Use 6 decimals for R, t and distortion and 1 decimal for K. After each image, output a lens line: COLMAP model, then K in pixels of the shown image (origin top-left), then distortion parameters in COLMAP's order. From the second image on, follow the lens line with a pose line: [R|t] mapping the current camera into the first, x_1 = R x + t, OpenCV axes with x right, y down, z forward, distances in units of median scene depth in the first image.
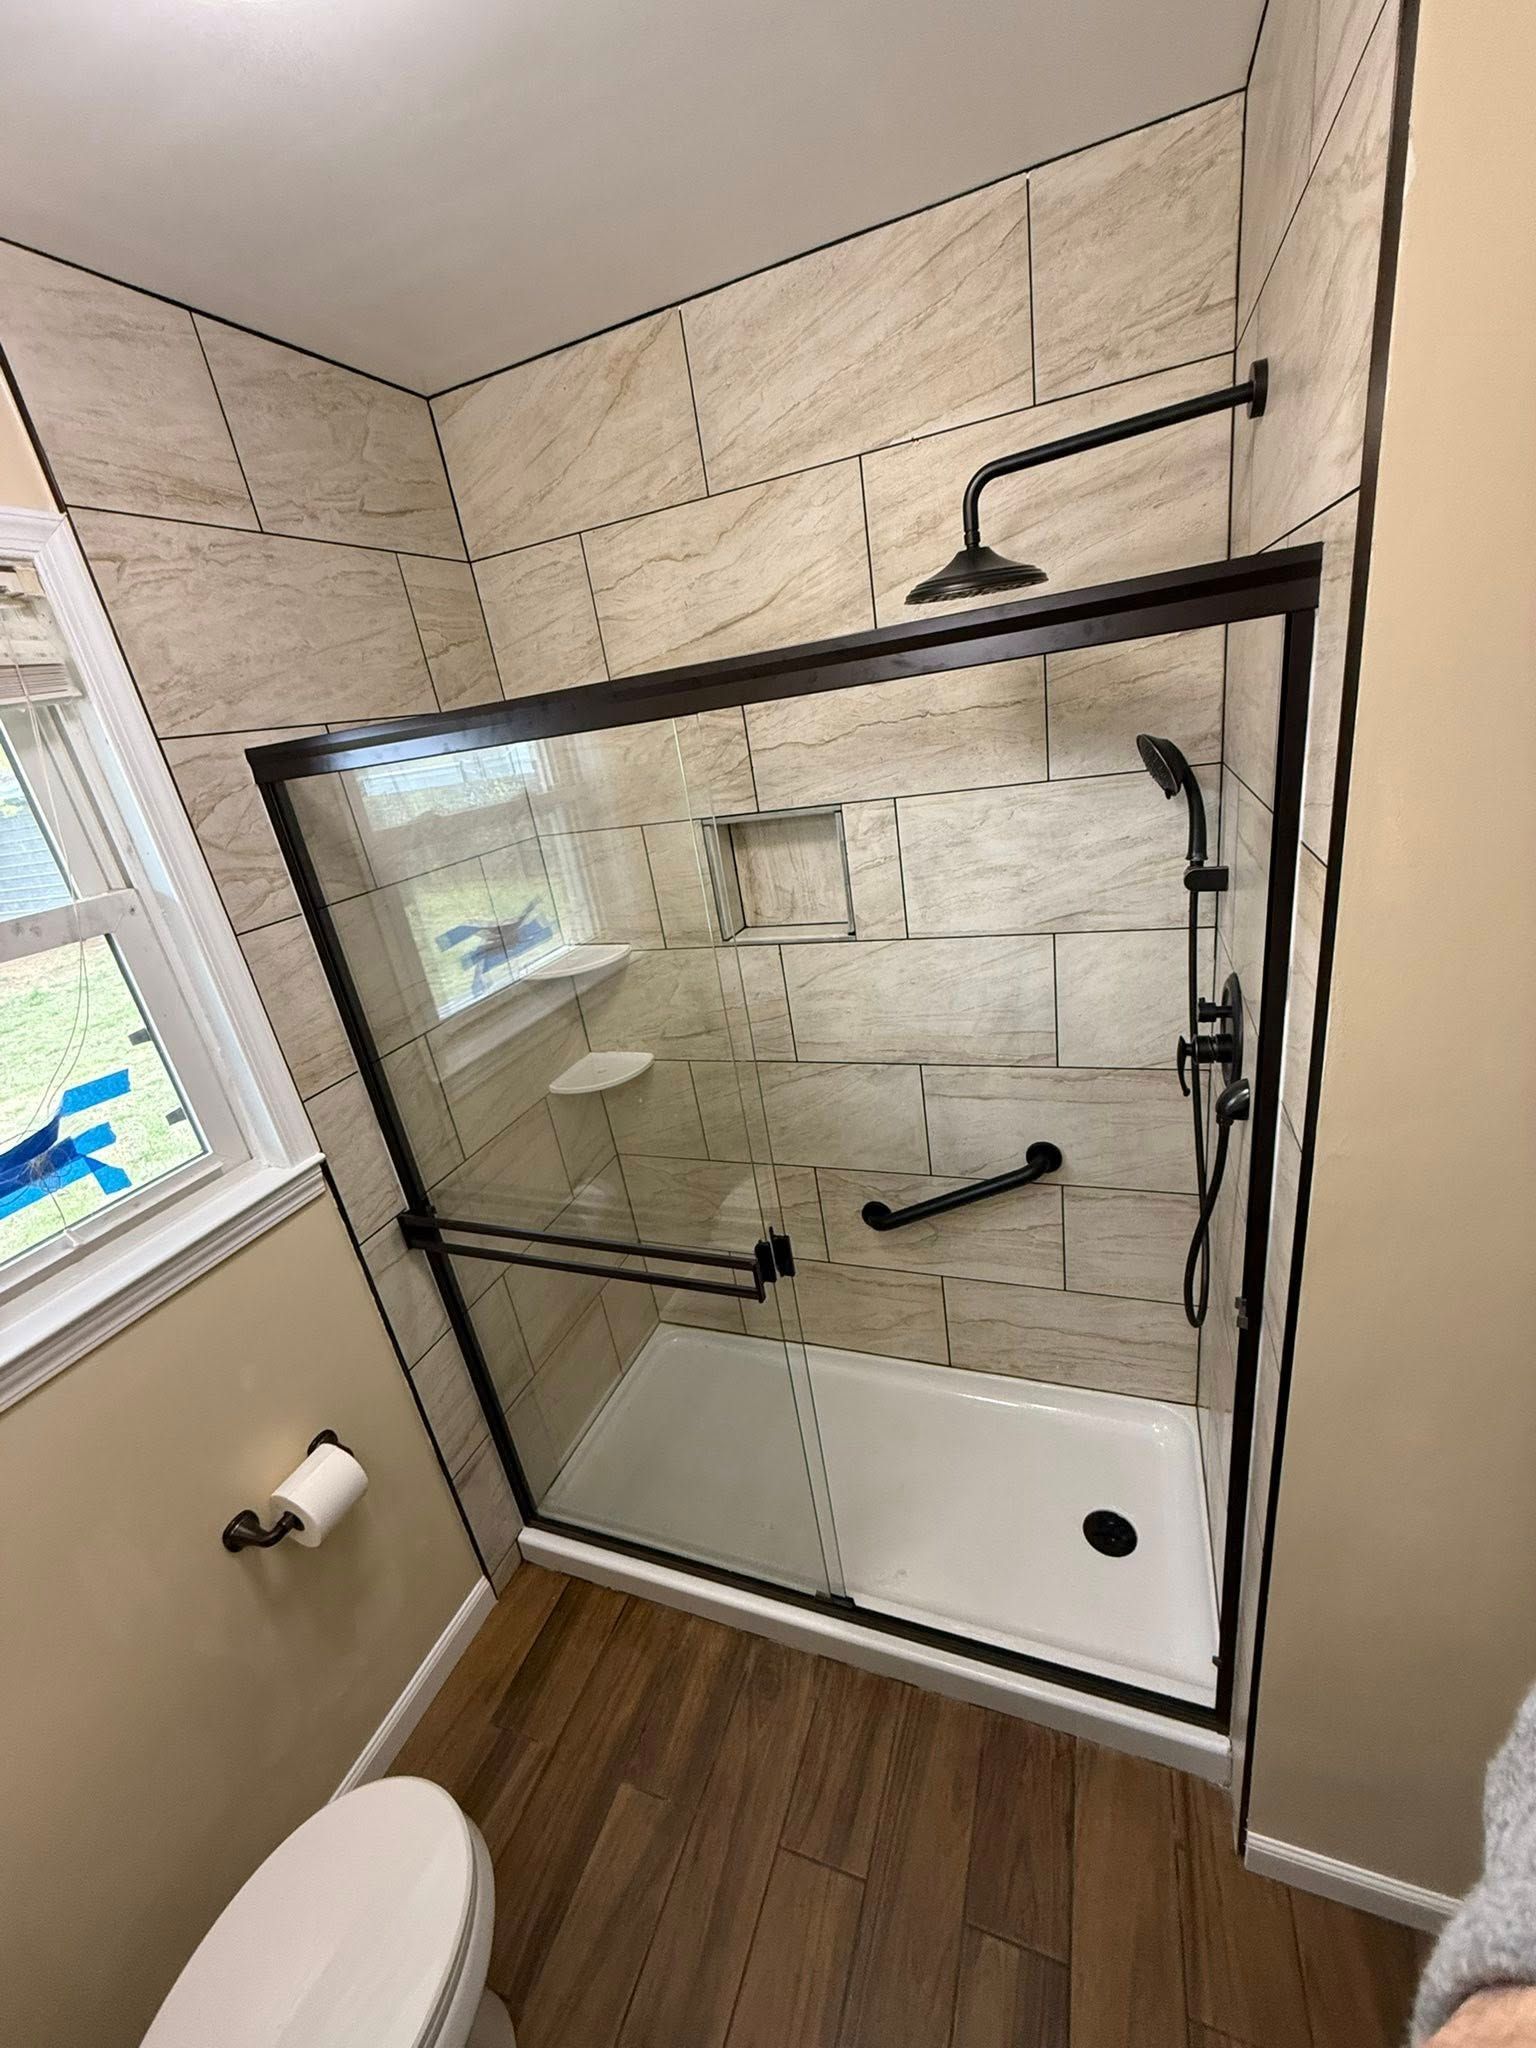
lens RADIAL K [[817.0, 0, 767.1], [0, 817.0, 1016.3], [0, 0, 1]] dist [0.000797, -0.000254]
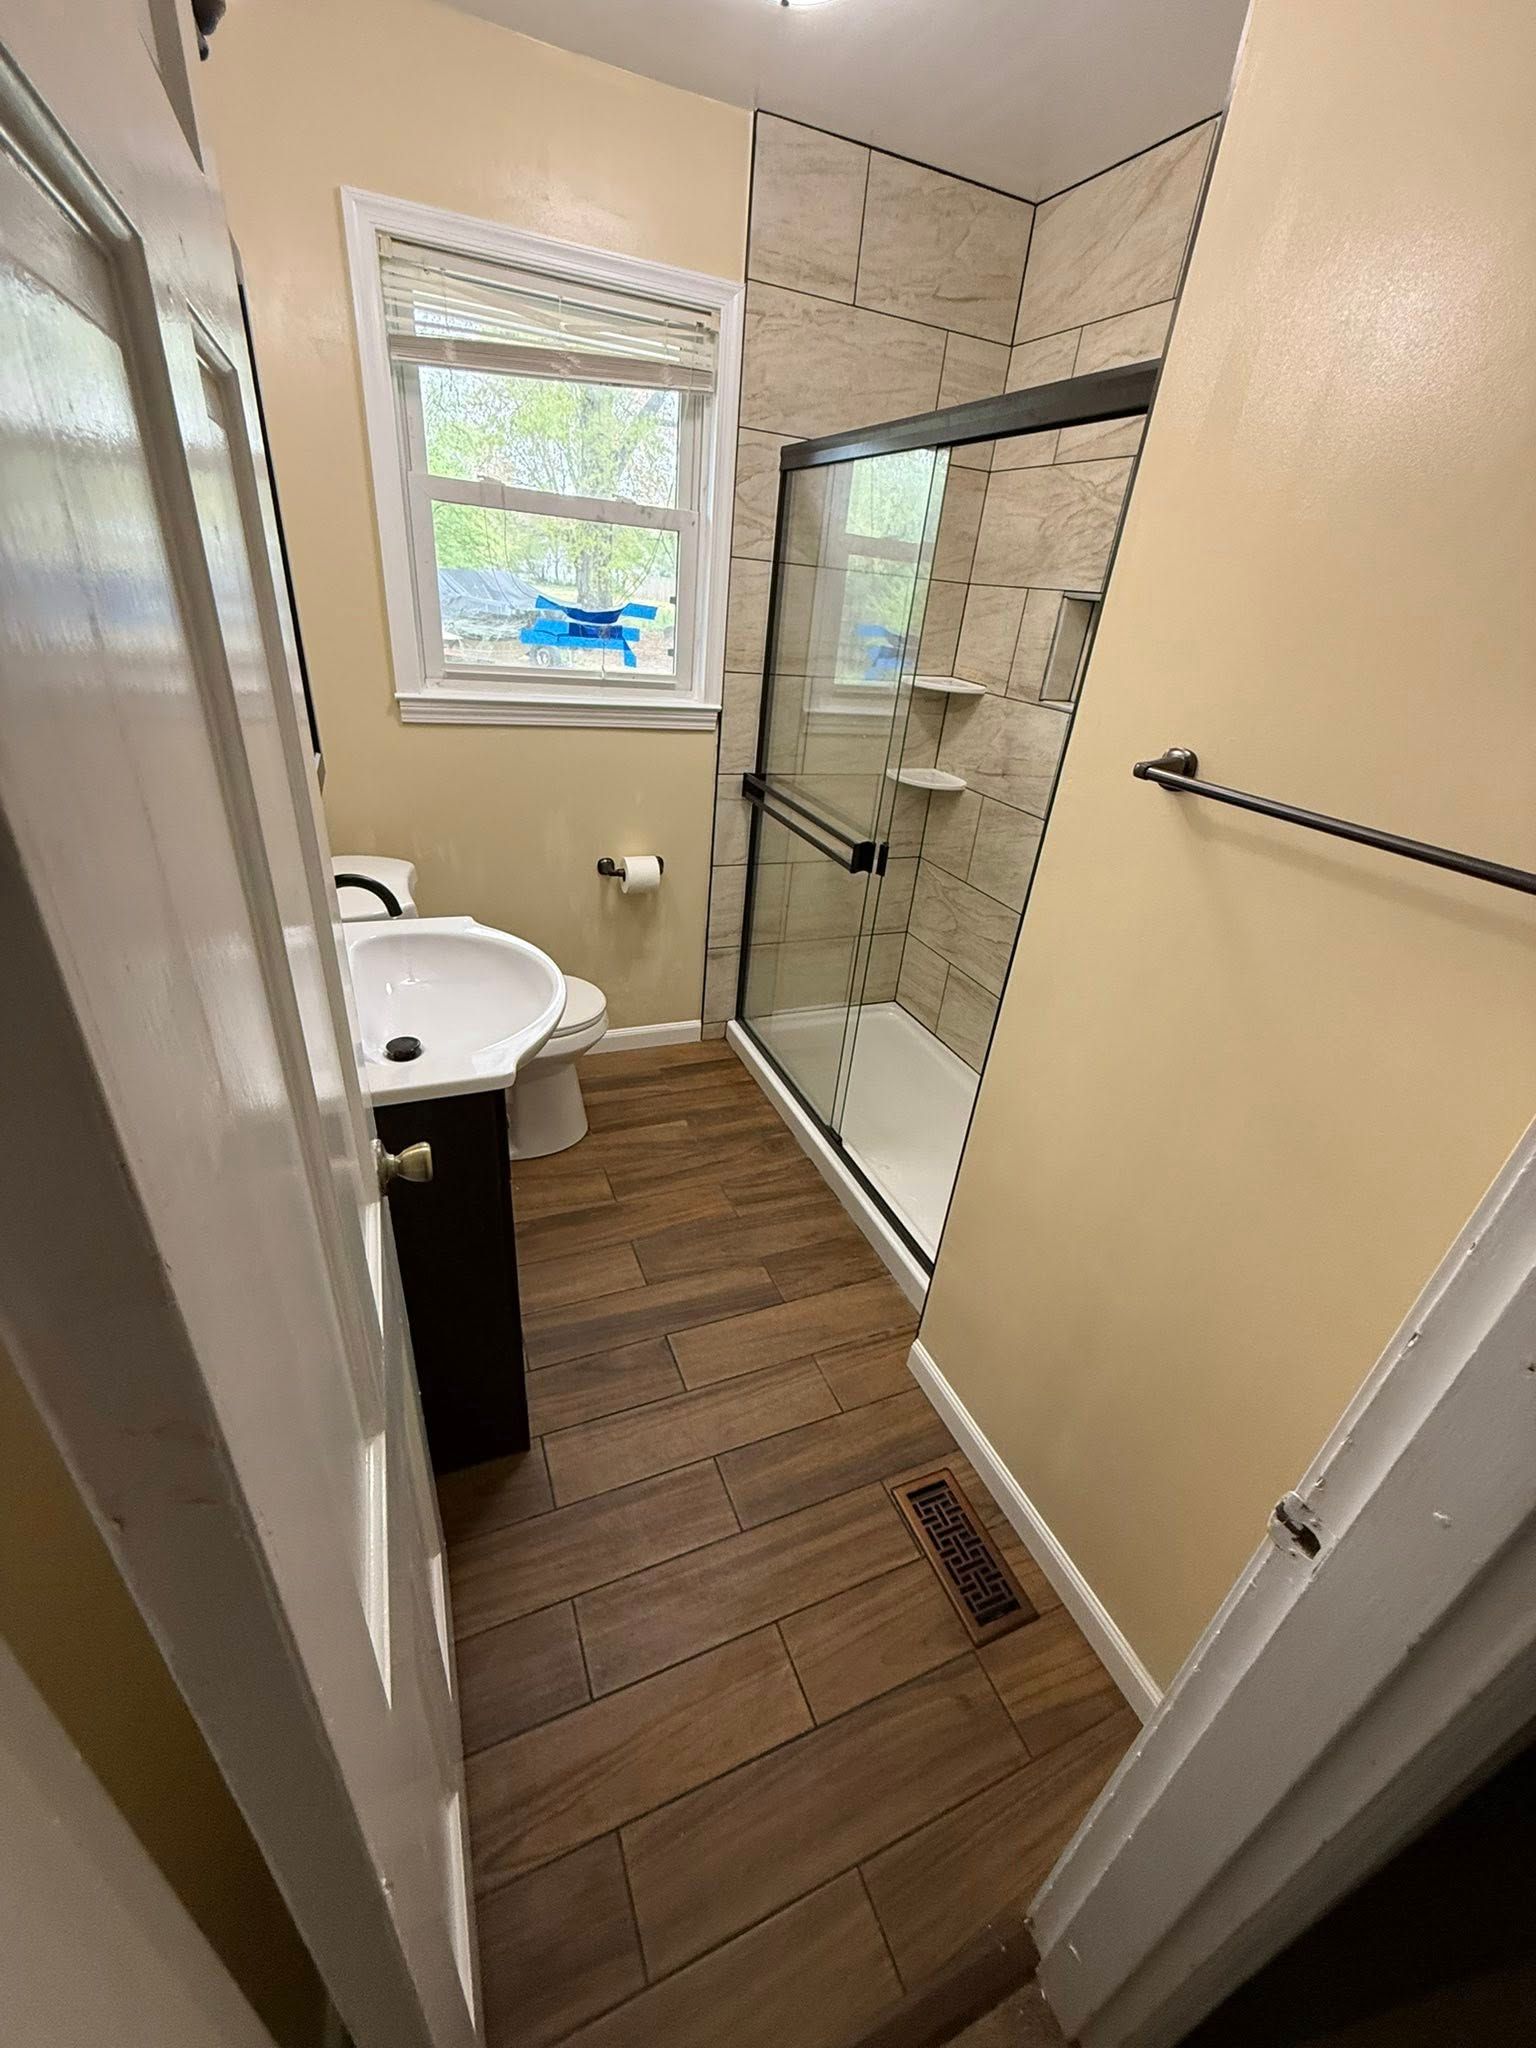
lens RADIAL K [[817.0, 0, 767.1], [0, 817.0, 1016.3], [0, 0, 1]] dist [0.000797, -0.000254]
pose [[0.668834, 0.520817, -0.530481, 0.768807], [-0.435288, 0.852823, 0.288473, 0.184252], [0.602648, 0.037971, 0.797103, -0.288717]]
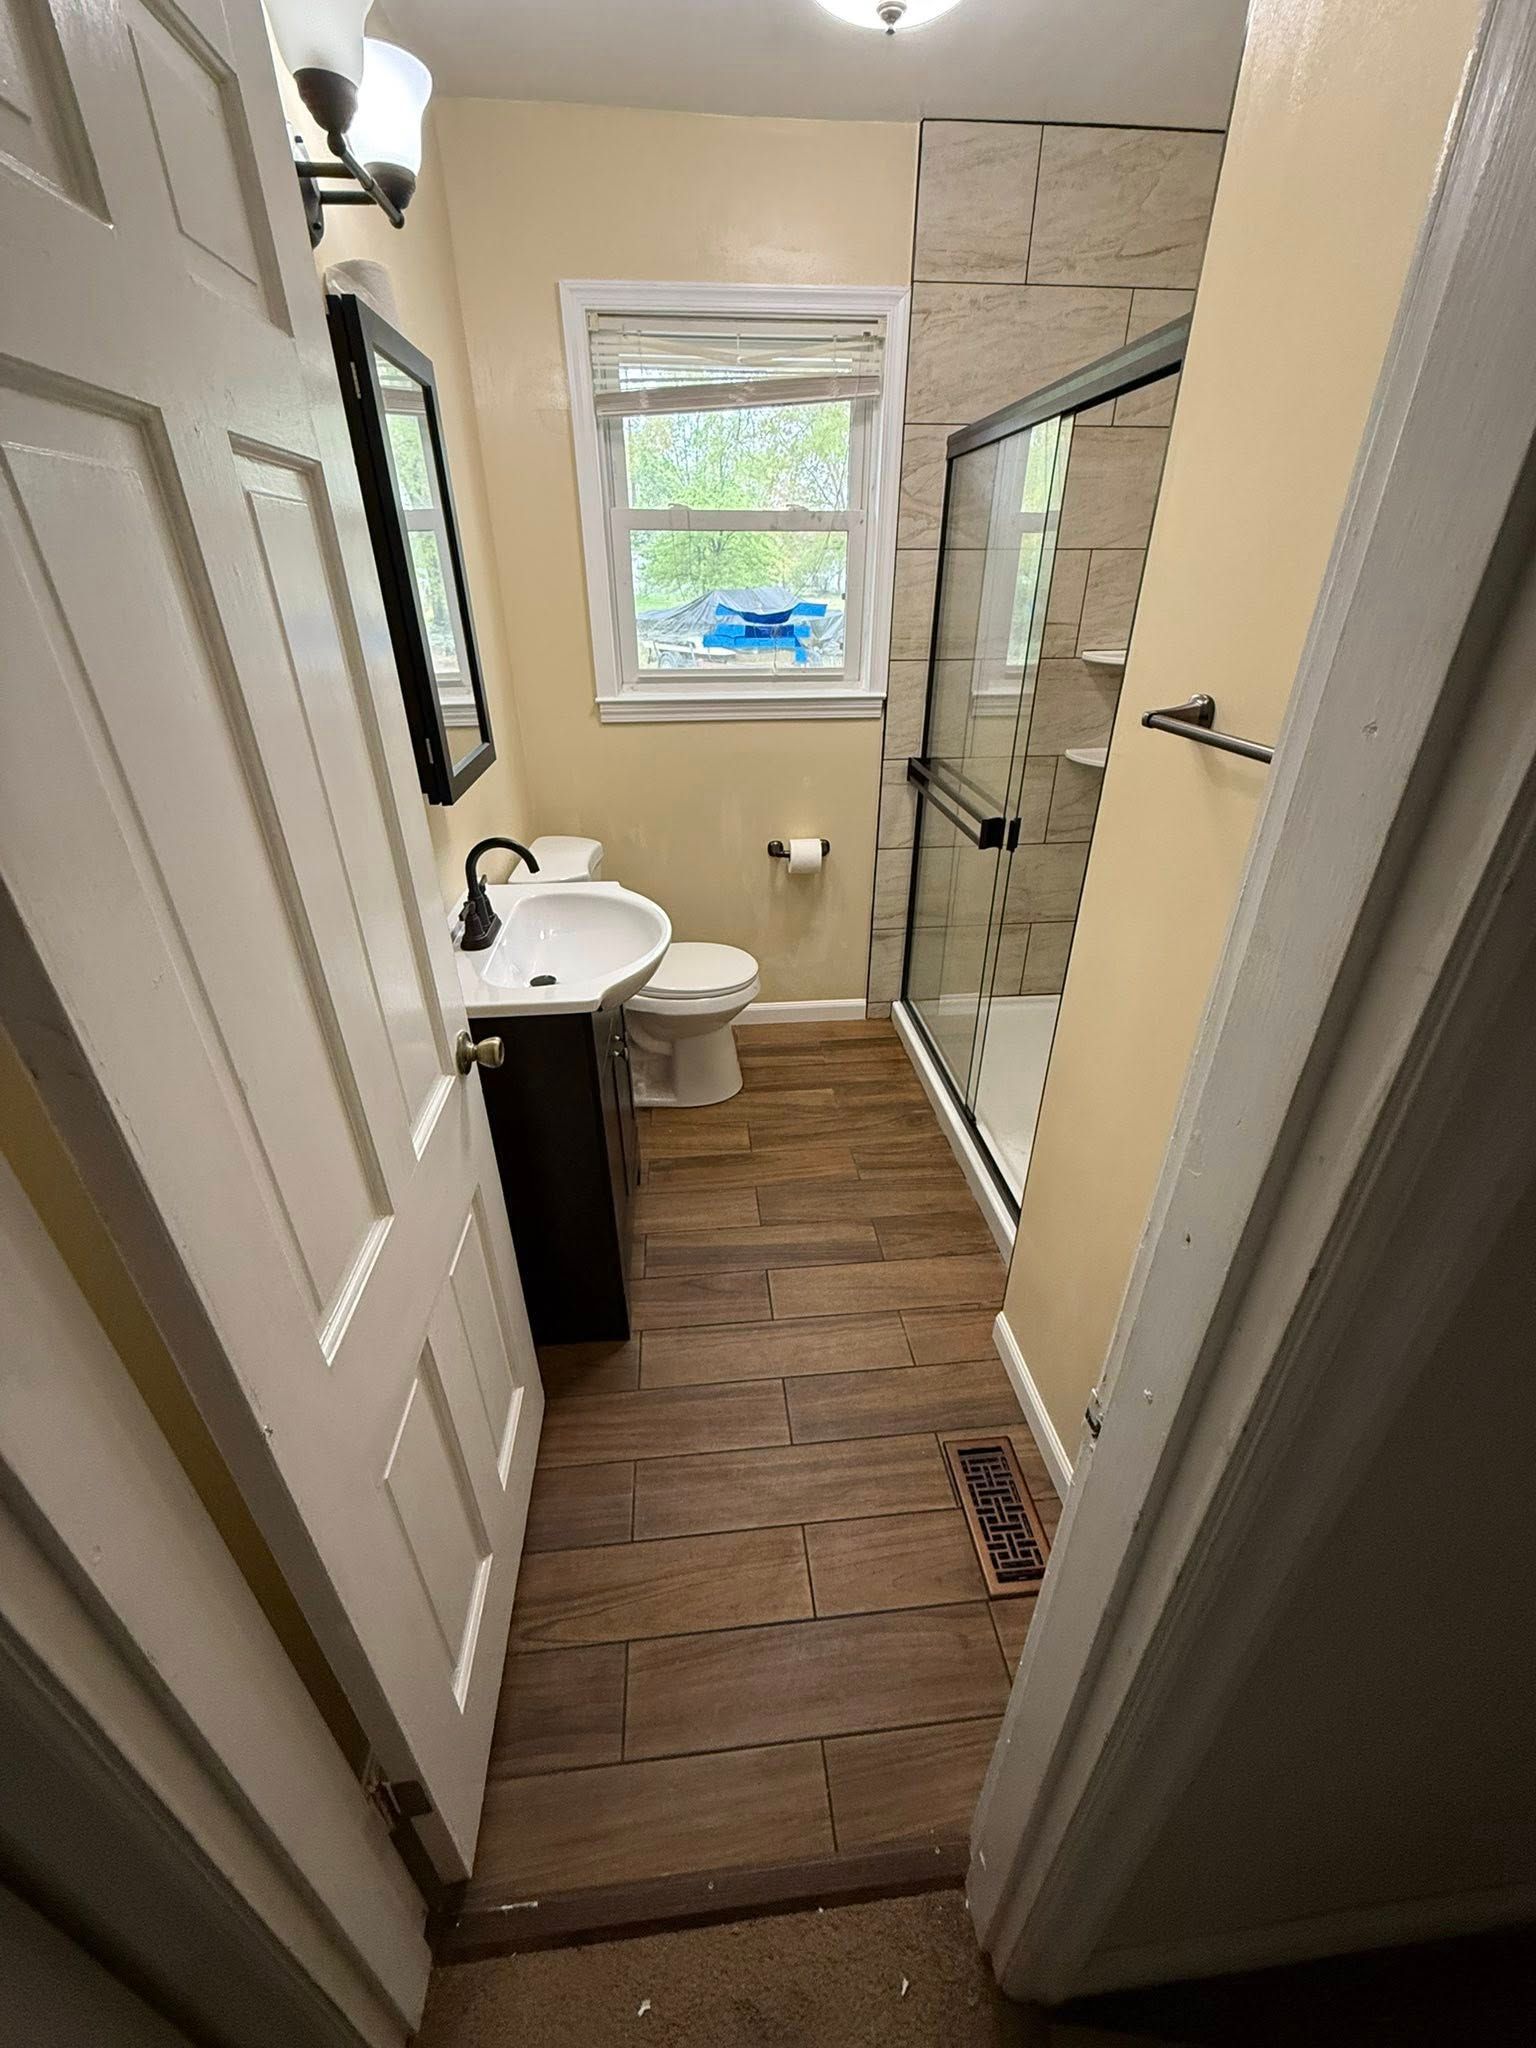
lens RADIAL K [[817.0, 0, 767.1], [0, 817.0, 1016.3], [0, 0, 1]] dist [0.000797, -0.000254]
pose [[0.440499, 0.553752, -0.706625, 0.993783], [-0.378378, 0.828296, 0.413226, 0.110267], [0.814120, 0.085346, 0.574391, -0.183478]]
